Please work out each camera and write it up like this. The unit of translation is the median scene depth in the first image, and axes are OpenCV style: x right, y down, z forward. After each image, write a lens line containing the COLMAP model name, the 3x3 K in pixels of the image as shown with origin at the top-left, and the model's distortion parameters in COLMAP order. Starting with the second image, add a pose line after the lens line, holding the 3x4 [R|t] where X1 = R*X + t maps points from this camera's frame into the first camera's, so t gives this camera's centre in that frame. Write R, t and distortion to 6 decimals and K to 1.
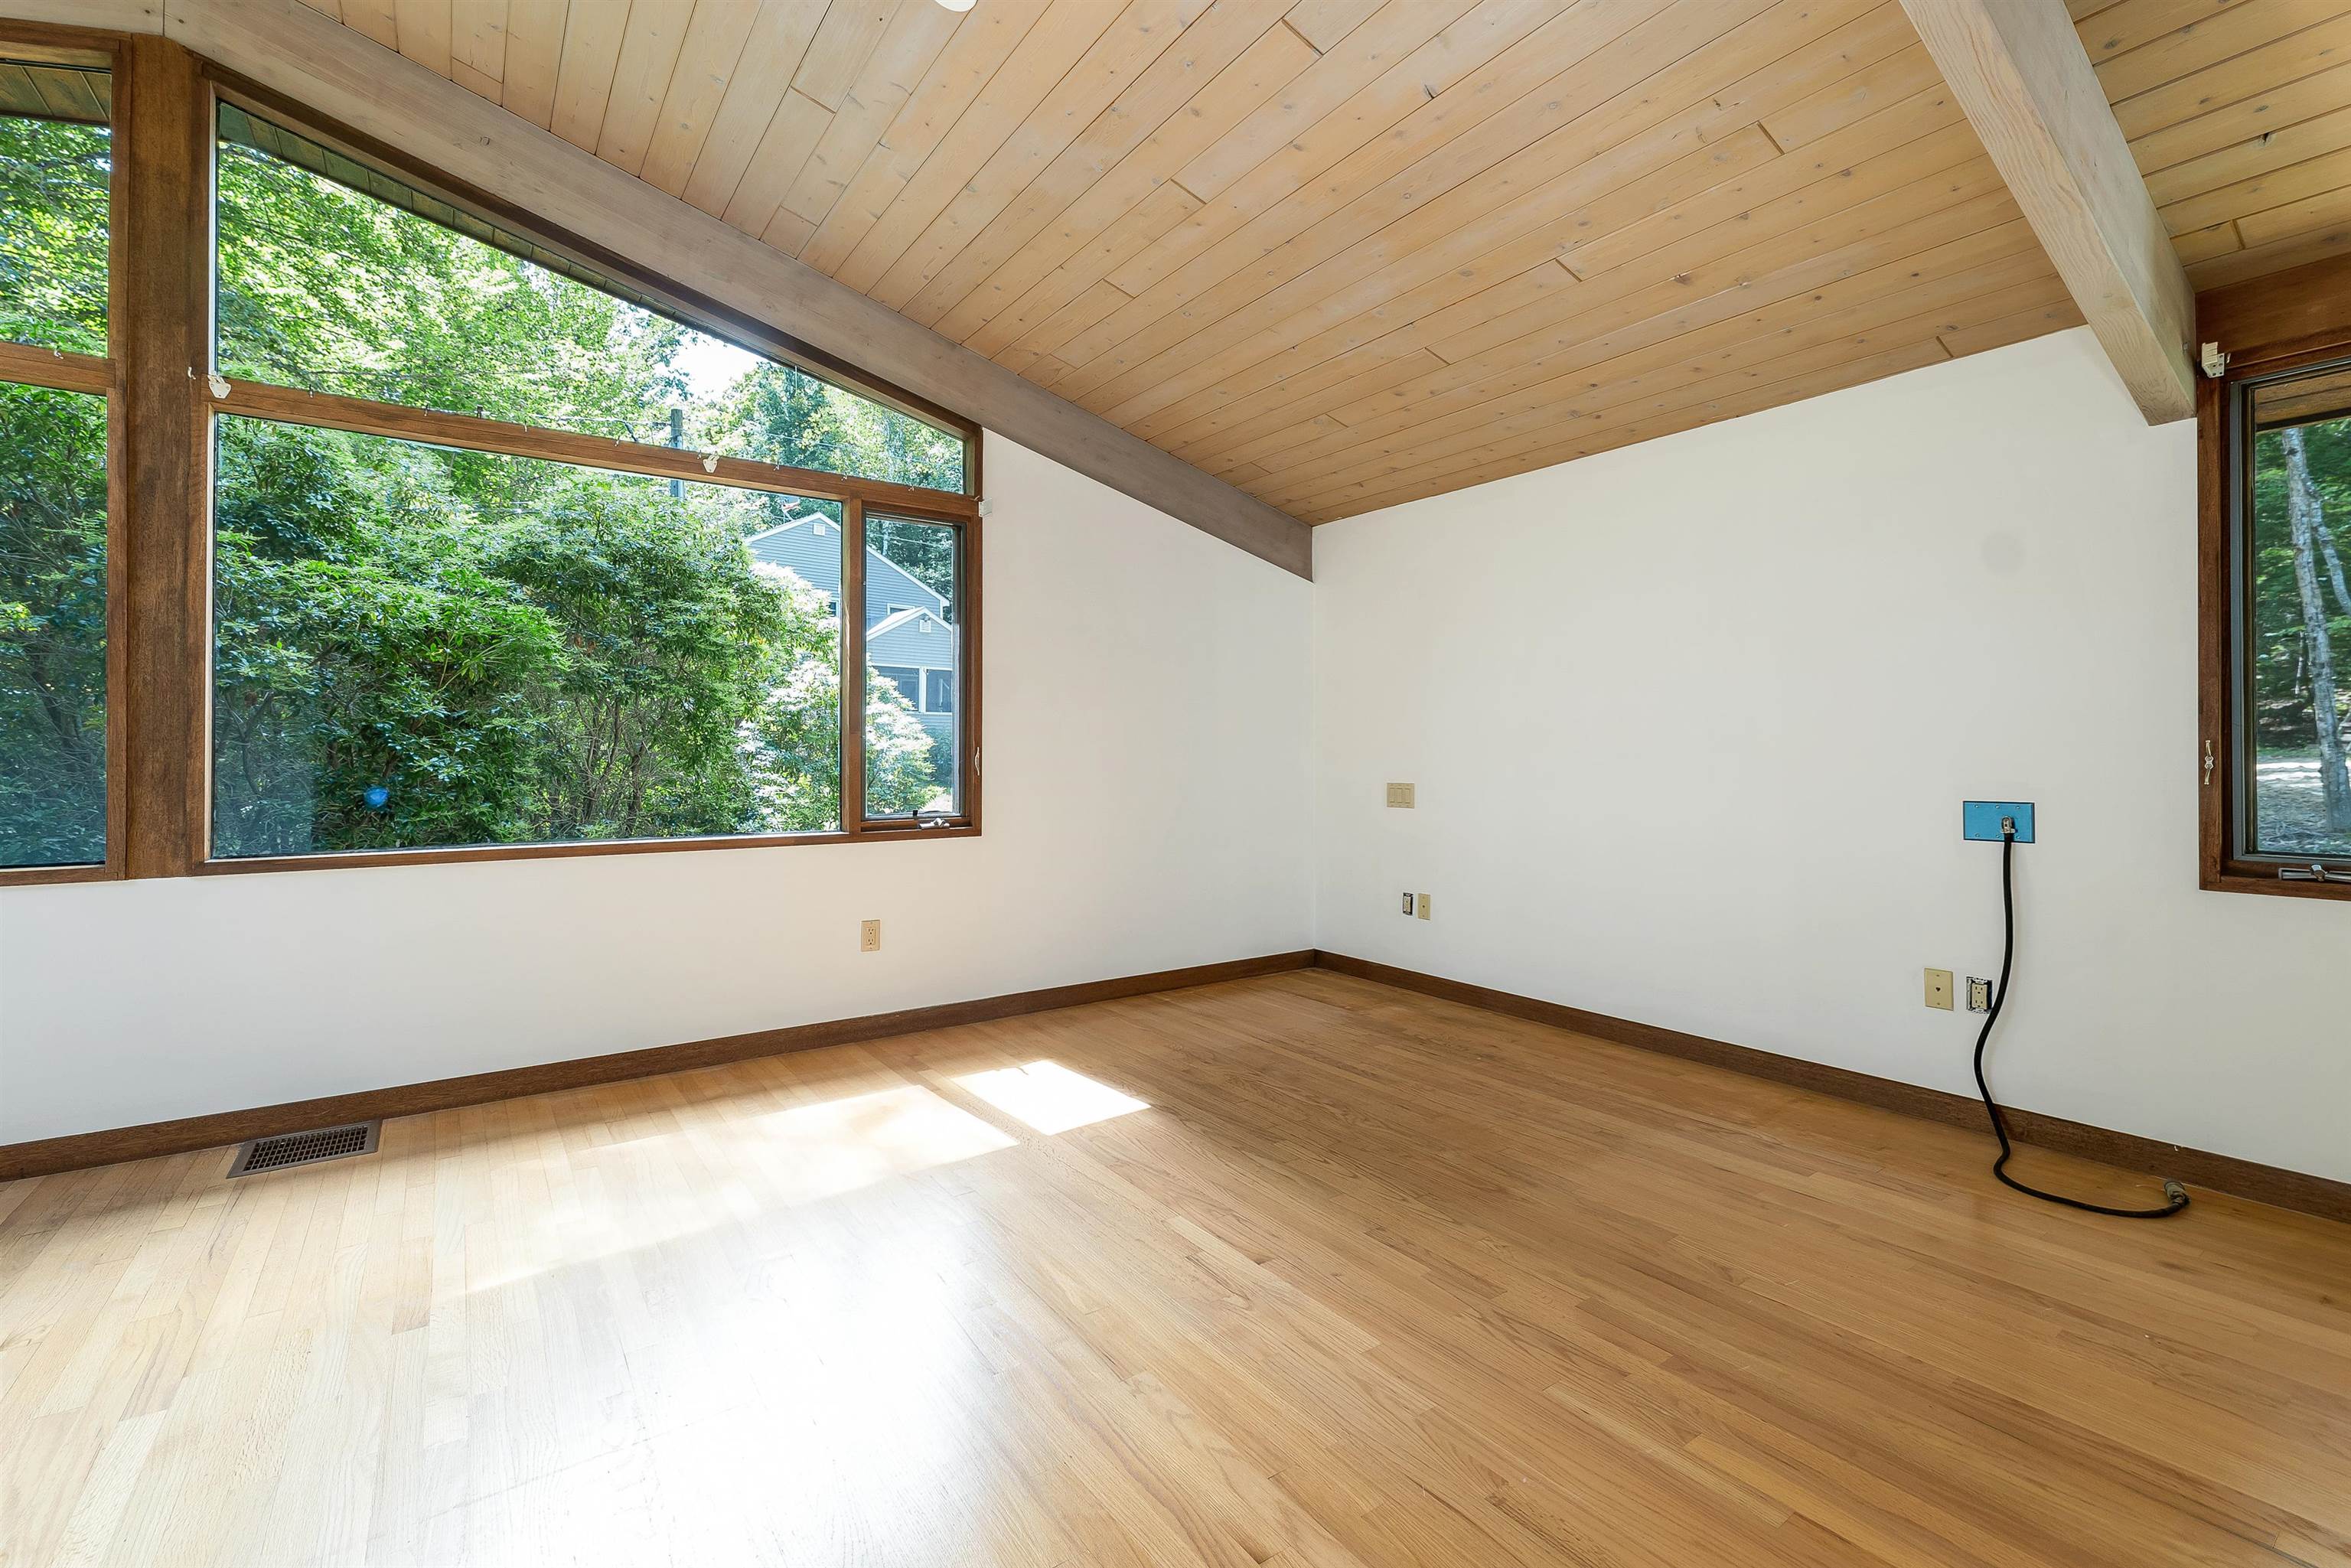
lens RADIAL K [[999.2, 0, 1168.6], [0, 999.2, 769.4], [0, 0, 1]] dist [0.003674, -0.001013]
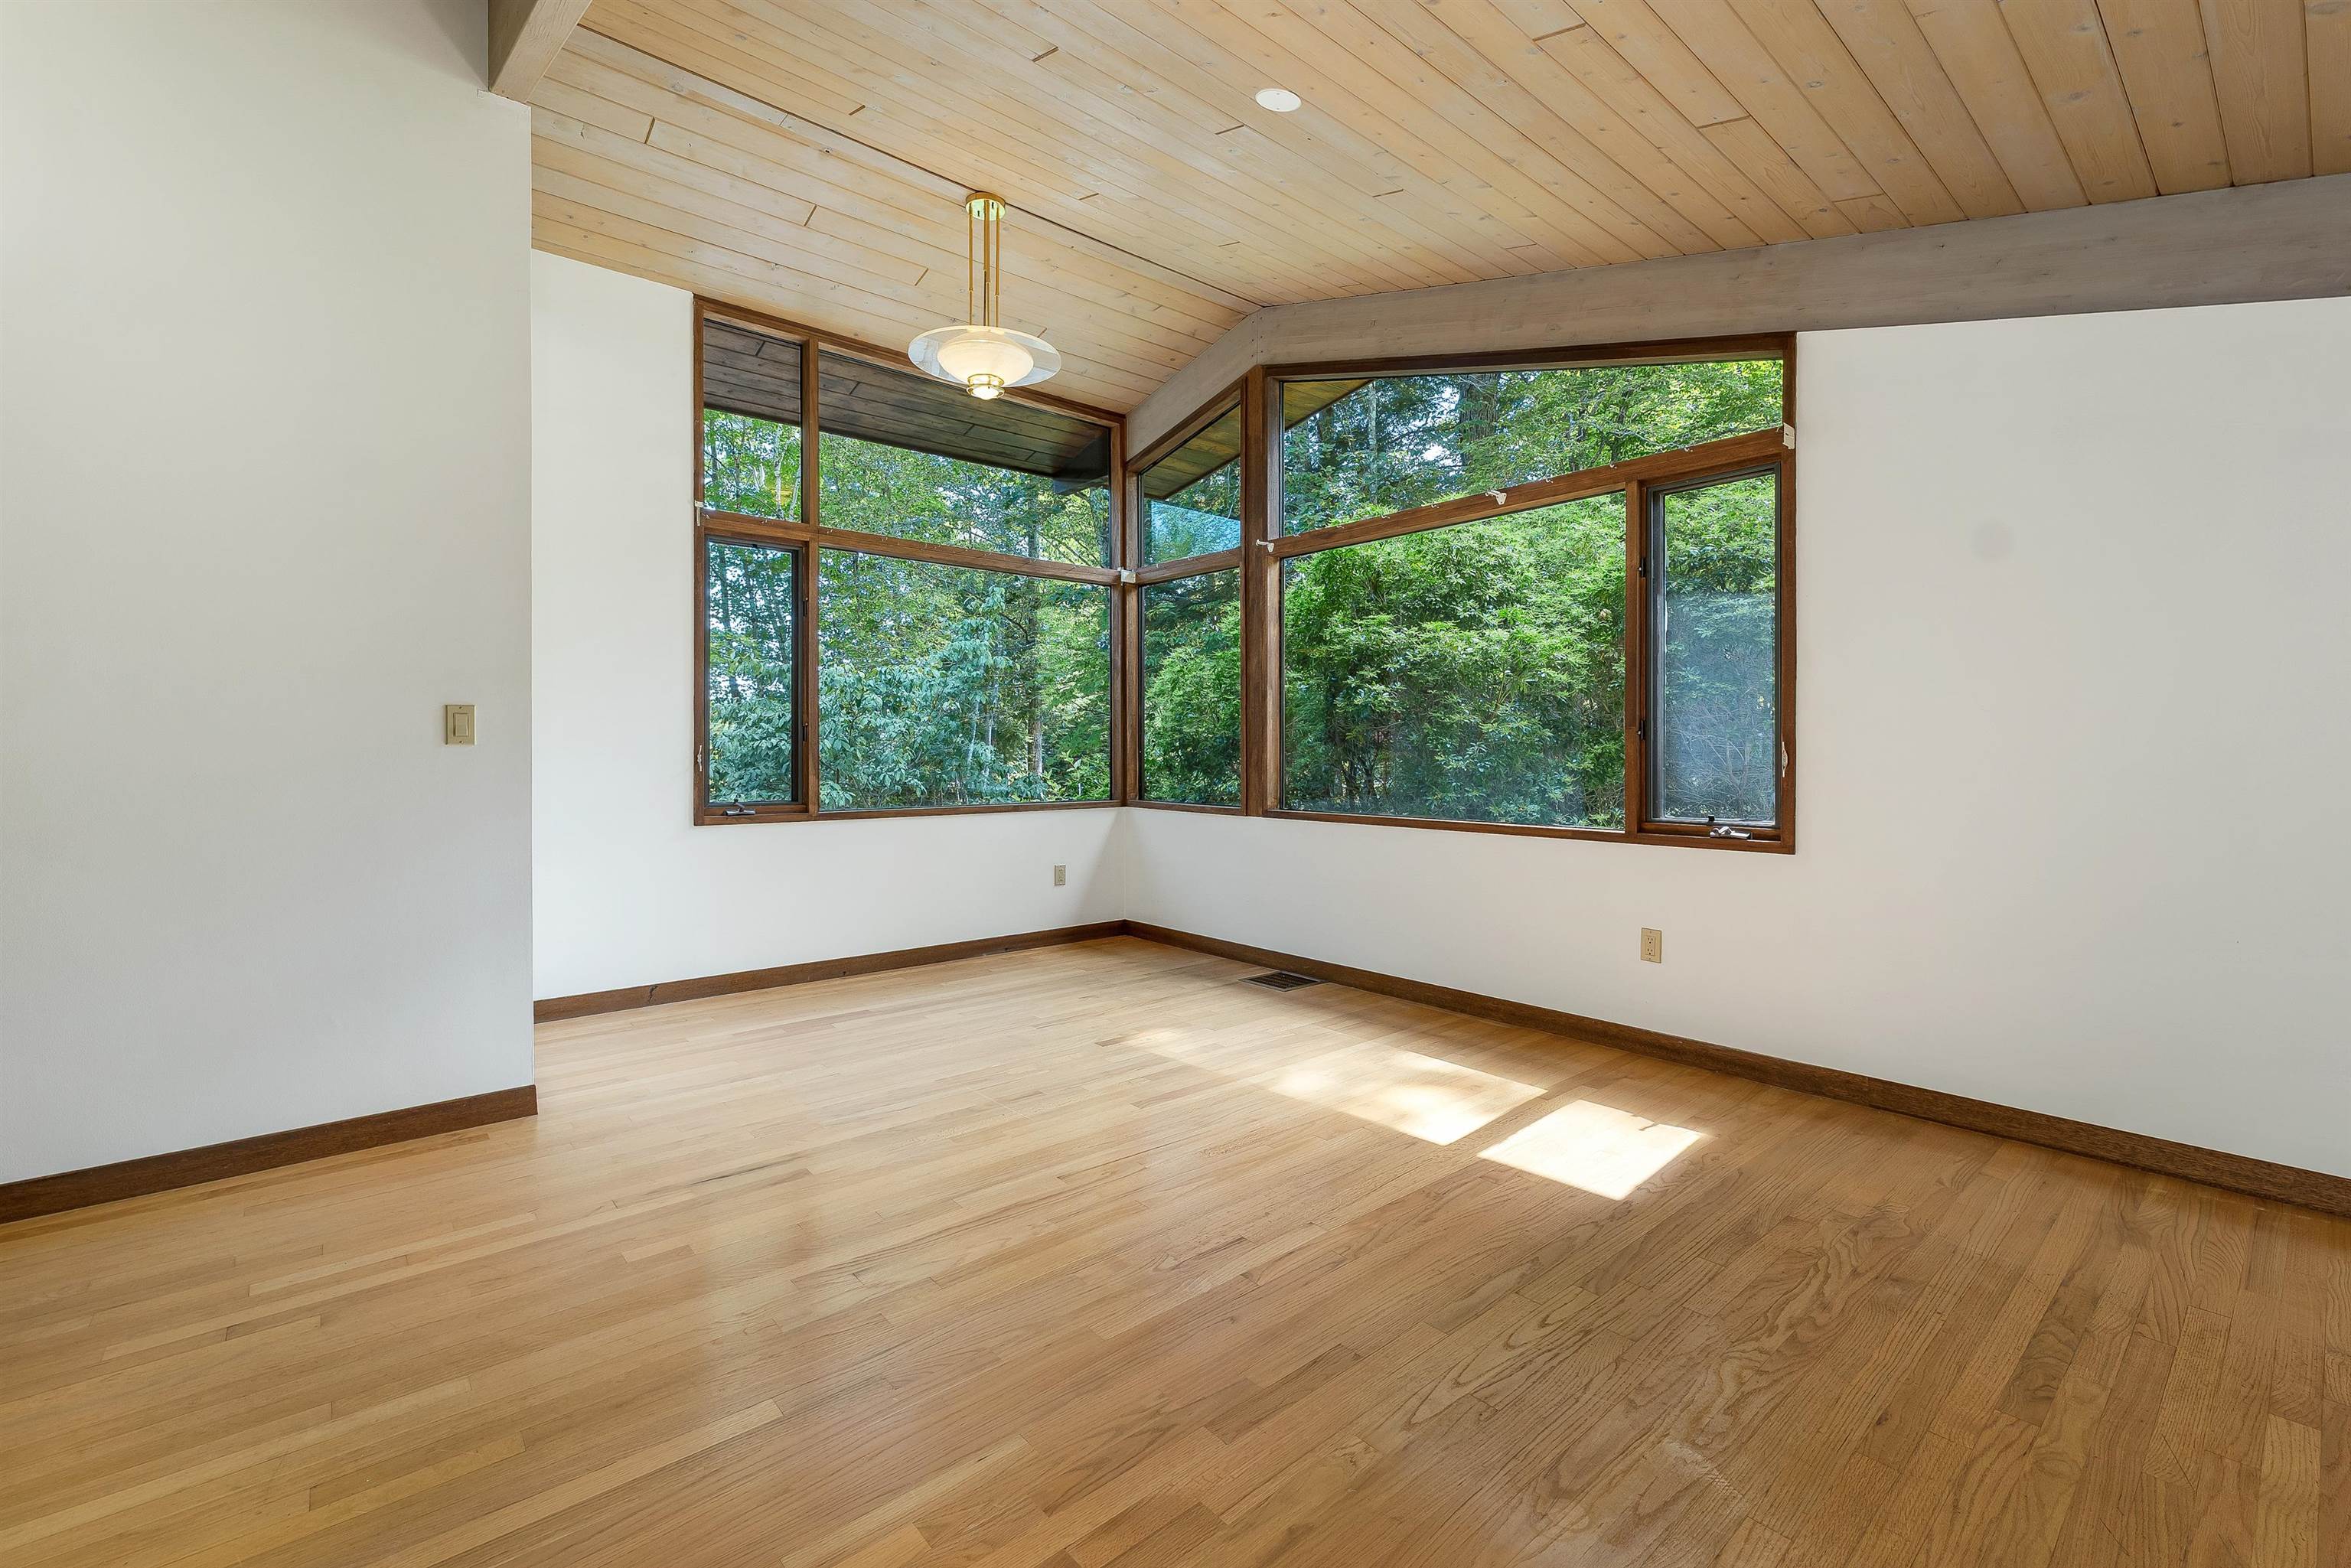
lens RADIAL K [[999.2, 0, 1175.2], [0, 999.2, 769.0], [0, 0, 1]] dist [0.003674, -0.001013]
pose [[0.098879, 0.017939, -0.994938, 0.743311], [-0.014134, 0.999762, 0.016621, -0.008622], [0.994999, 0.012419, 0.099109, 0.595010]]
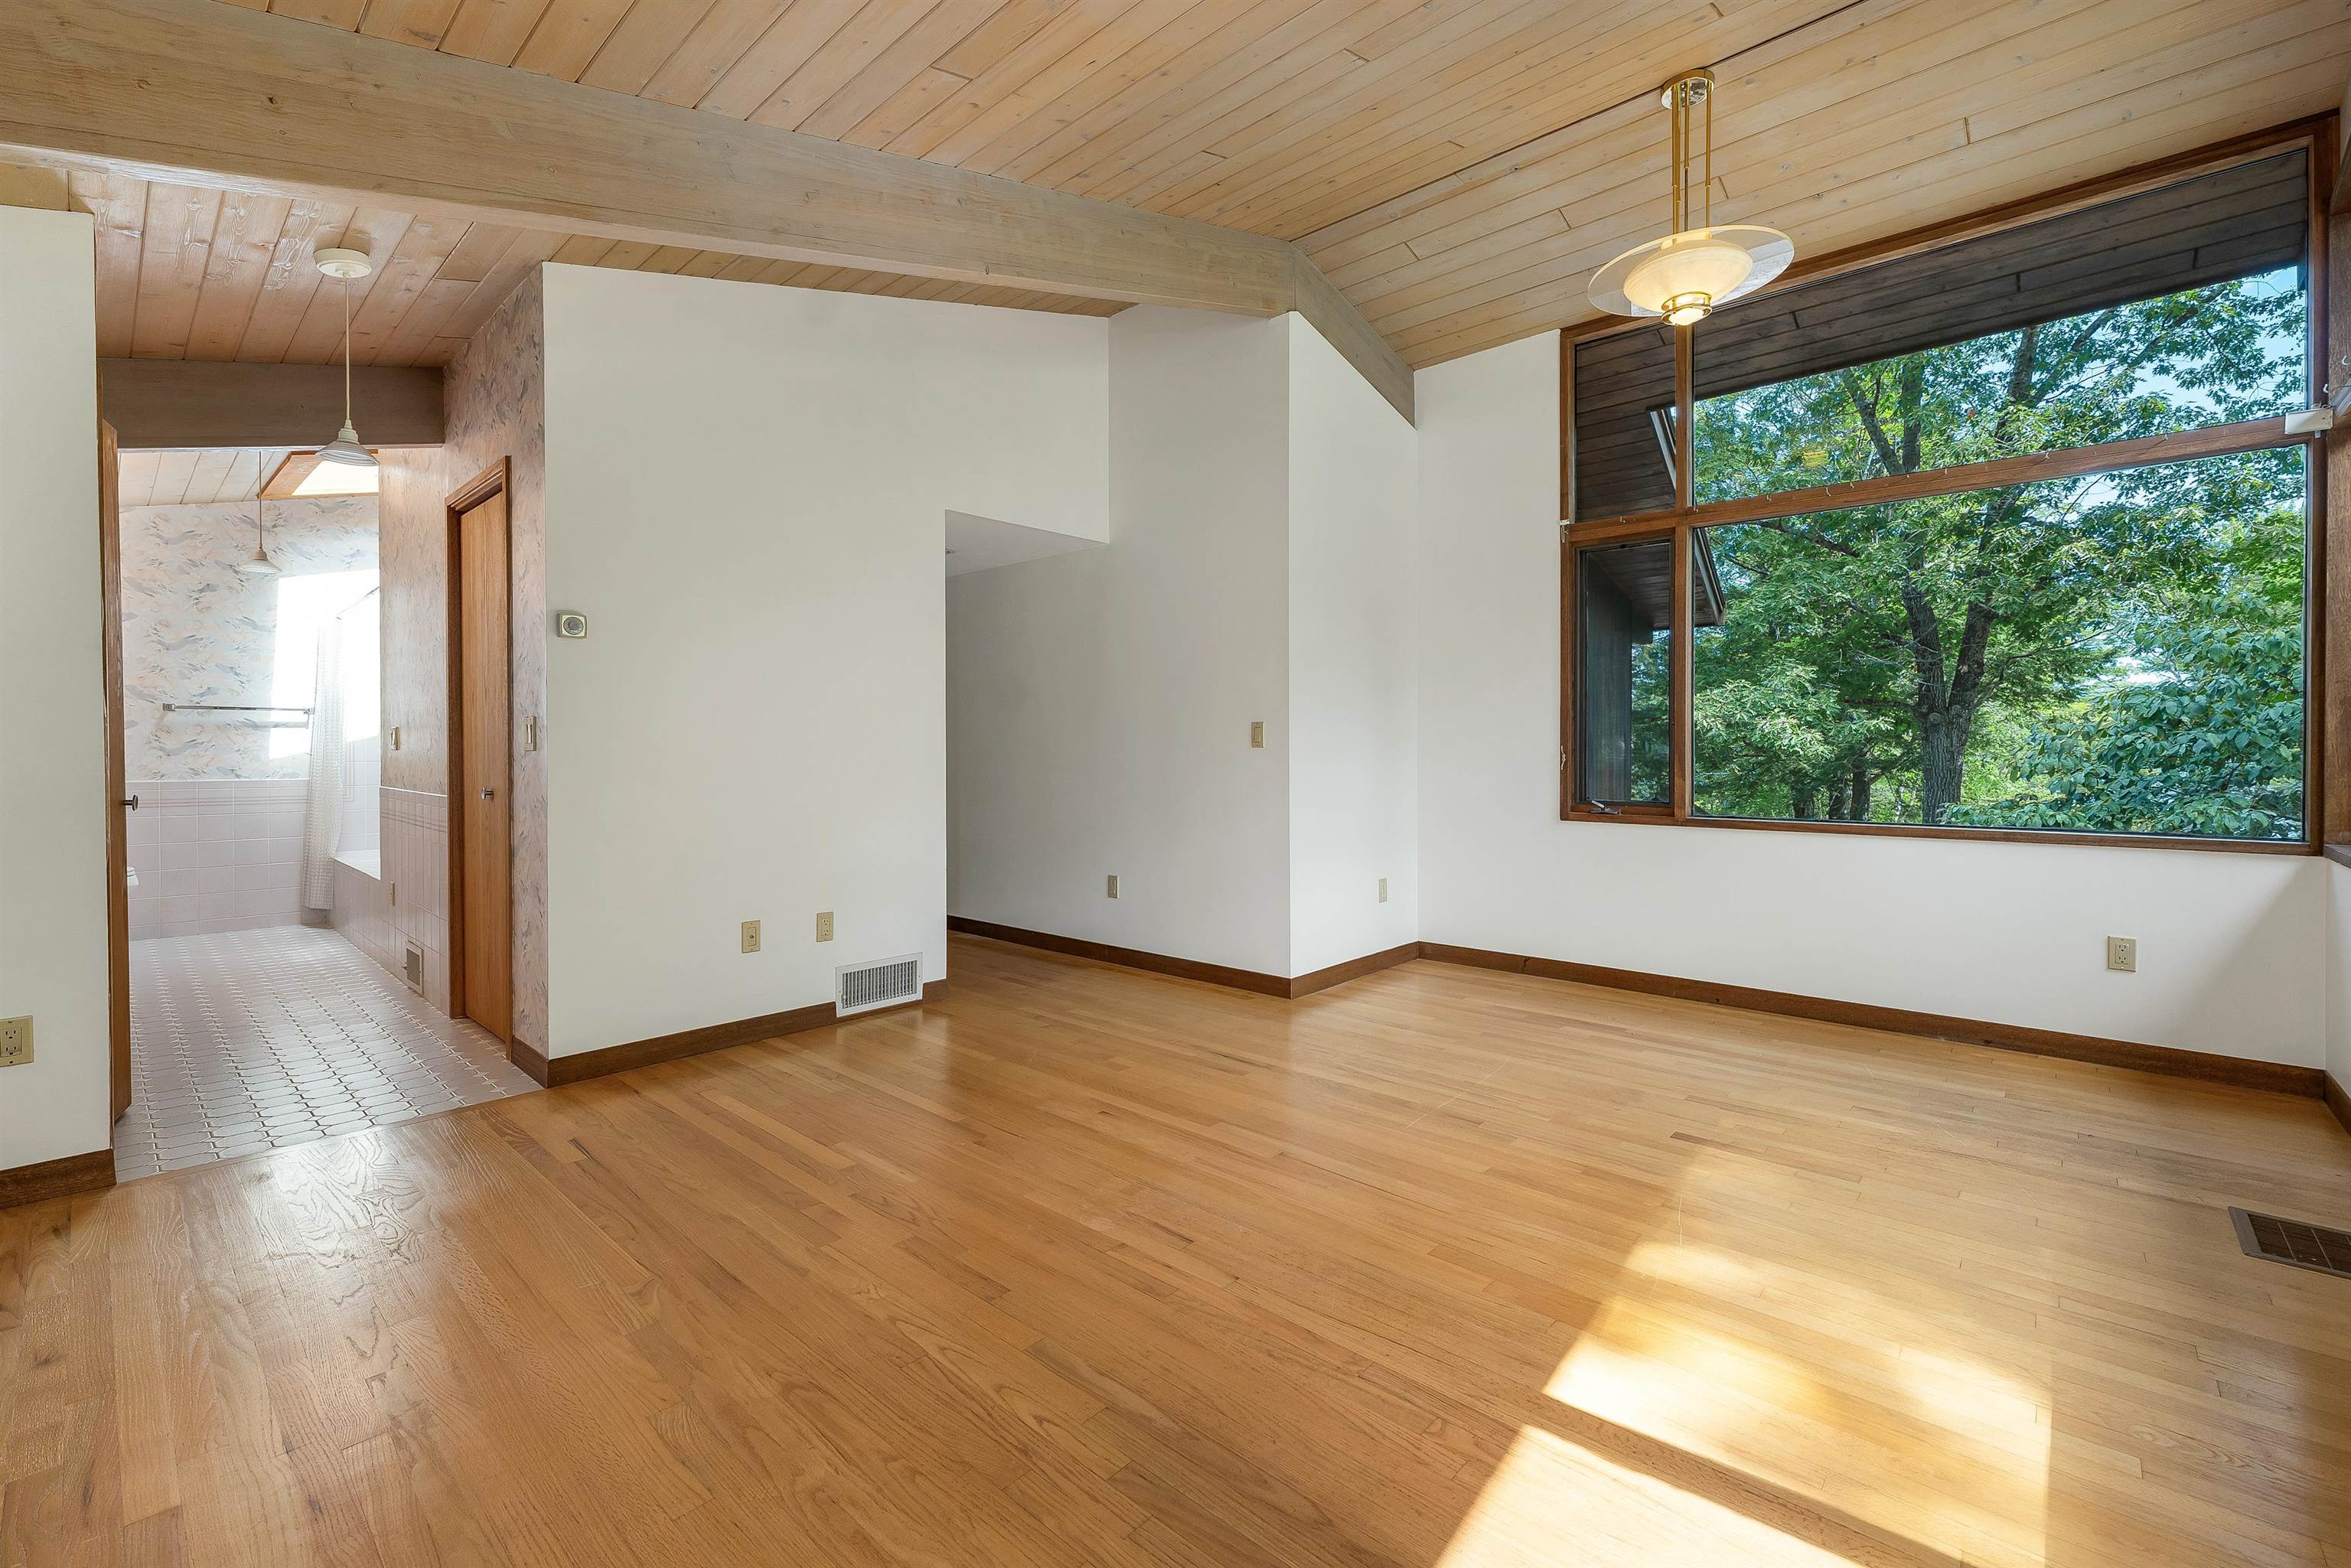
lens RADIAL K [[999.2, 0, 1166.0], [0, 999.2, 779.8], [0, 0, 1]] dist [0.003674, -0.001013]
pose [[-0.977748, 0.006931, -0.209667, 0.185244], [-0.002000, 0.999101, 0.042355, -0.021107], [0.209772, 0.041831, -0.976855, 1.429069]]
